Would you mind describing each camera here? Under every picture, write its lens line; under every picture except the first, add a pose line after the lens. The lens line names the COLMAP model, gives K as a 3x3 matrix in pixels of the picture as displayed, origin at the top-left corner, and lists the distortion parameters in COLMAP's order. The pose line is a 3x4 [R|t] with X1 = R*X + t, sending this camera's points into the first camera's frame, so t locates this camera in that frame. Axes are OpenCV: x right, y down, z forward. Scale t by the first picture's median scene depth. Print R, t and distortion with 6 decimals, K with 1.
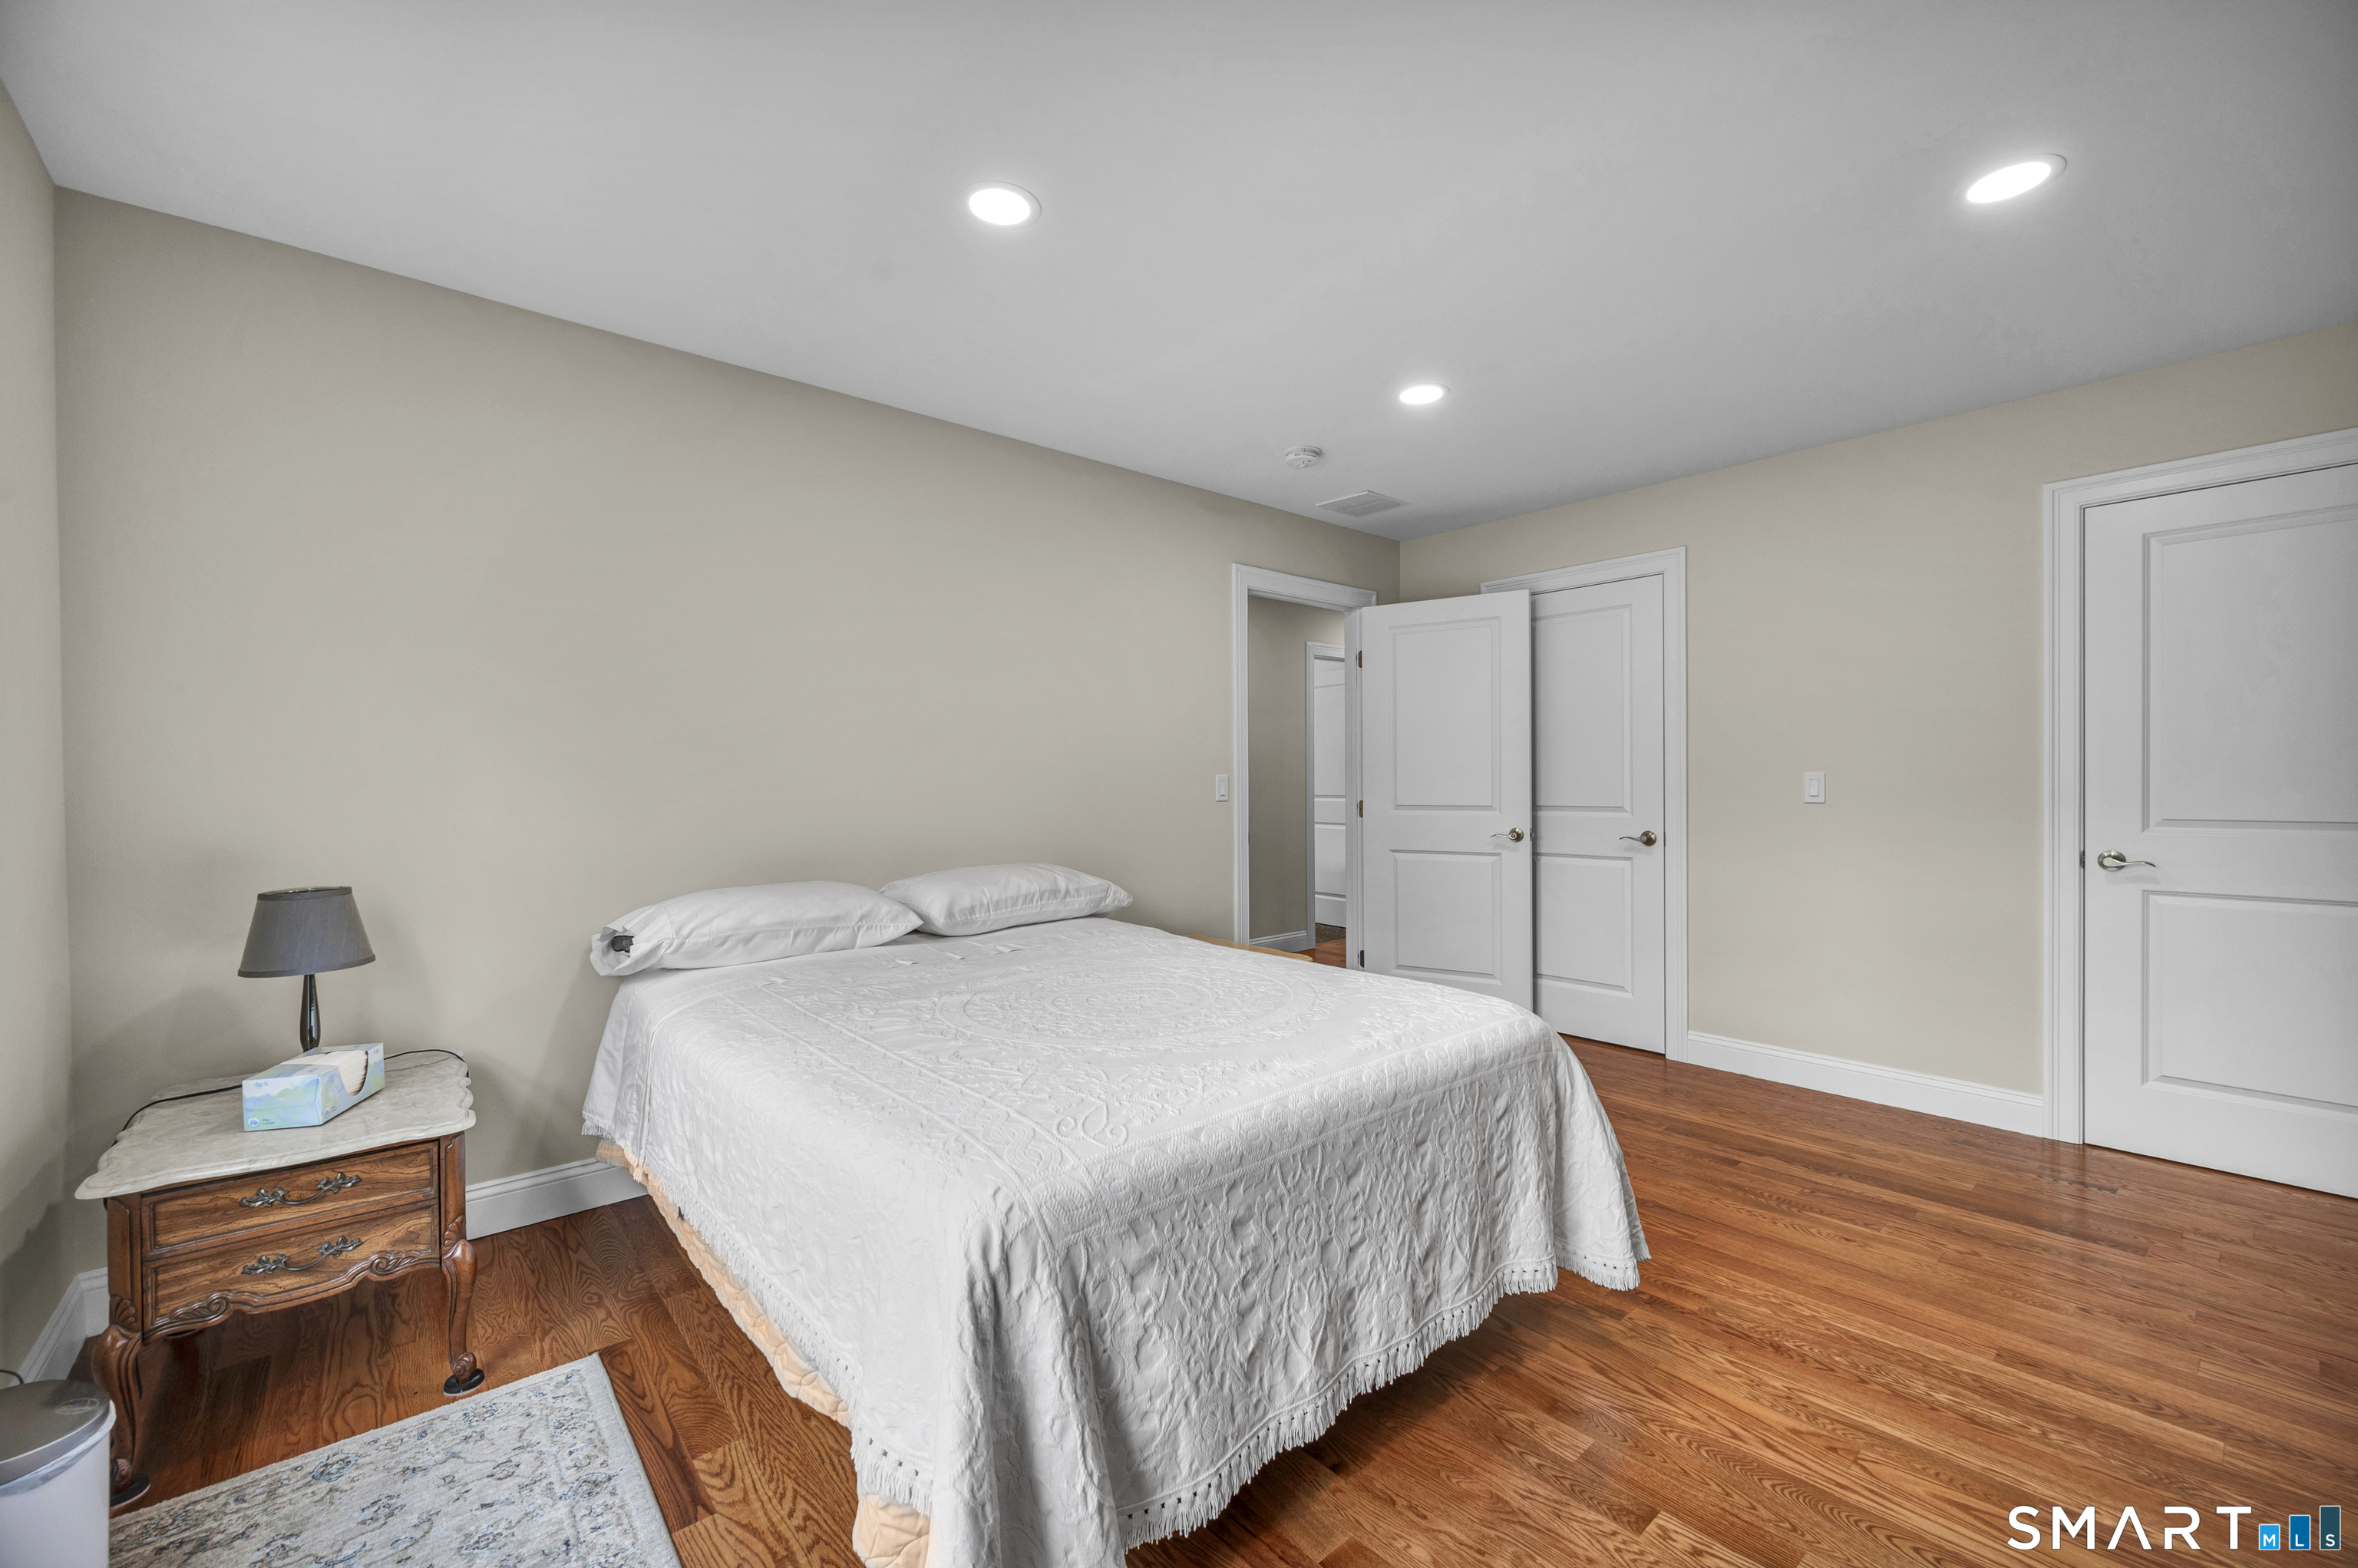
lens RADIAL K [[945.6, 0, 1188.0], [0, 945.6, 785.9], [0, 0, 1]] dist [-0.000644, 0.000017]
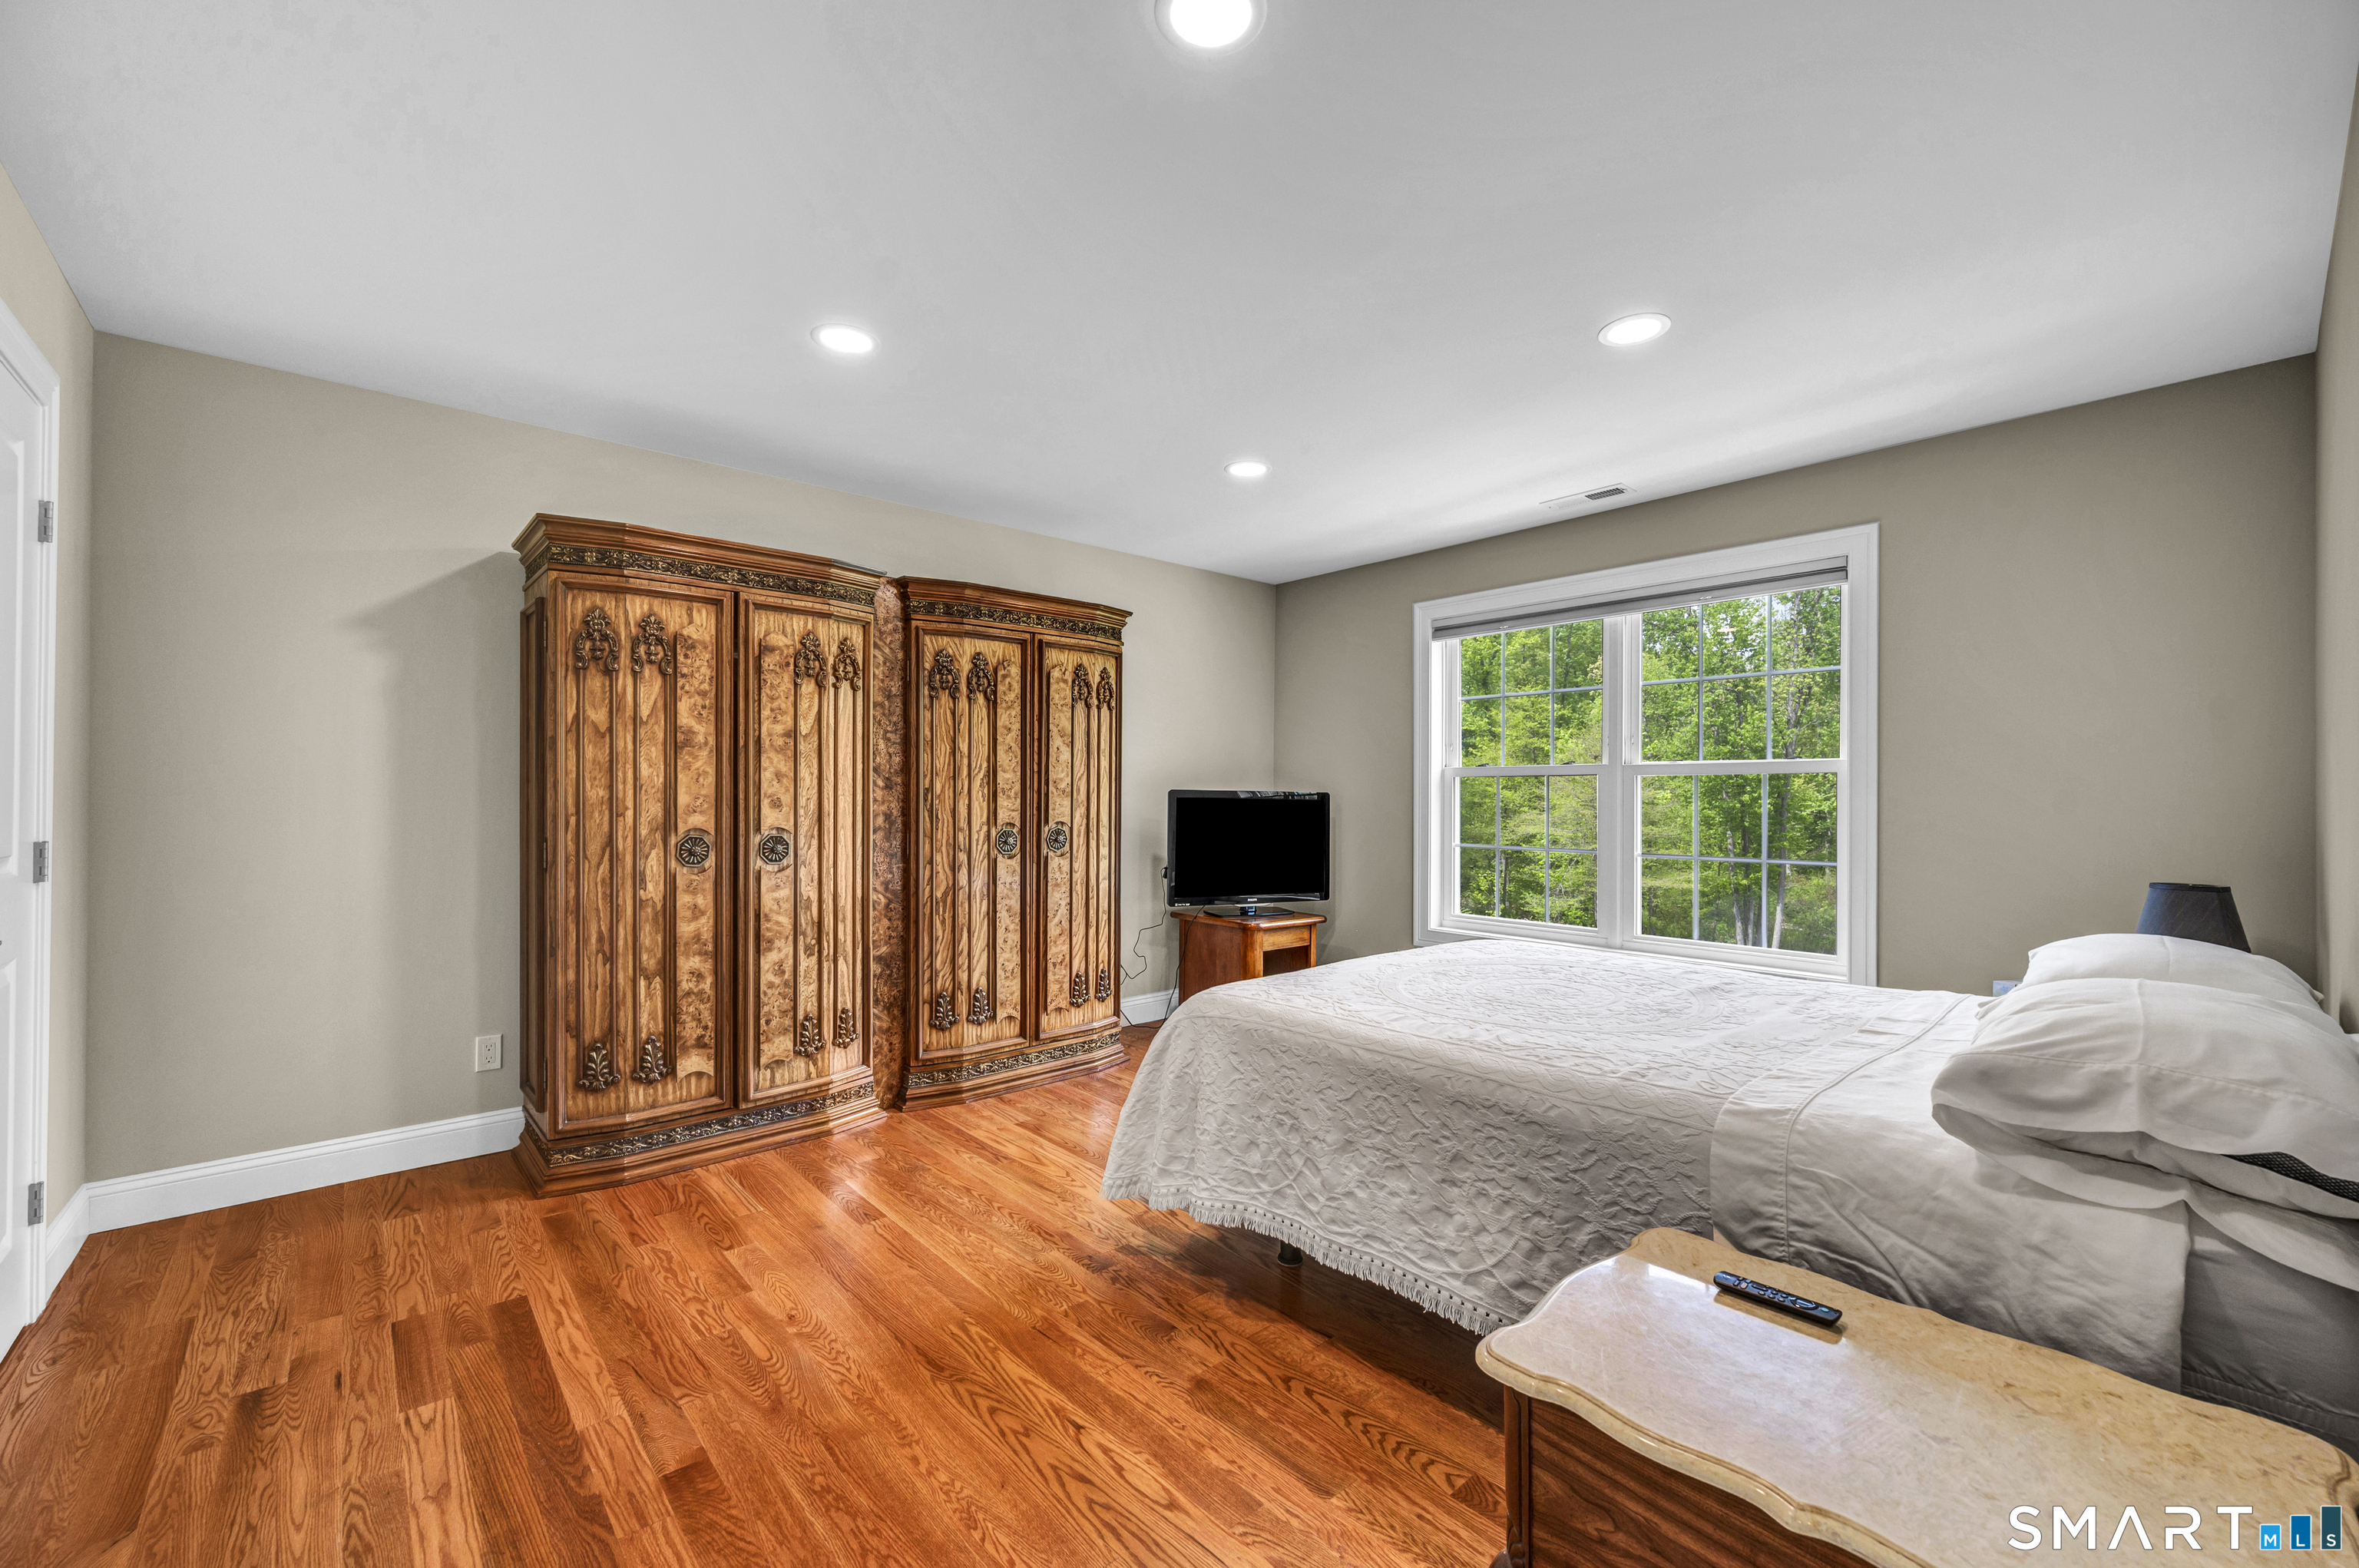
lens RADIAL K [[946.1, 0, 1188.5], [0, 946.1, 785.9], [0, 0, 1]] dist [-0.000644, 0.000017]
pose [[-0.999957, 0.003302, -0.008723, 0.308680], [0.003258, 0.999982, 0.005033, -0.019789], [0.008739, 0.005005, -0.999949, 1.759621]]
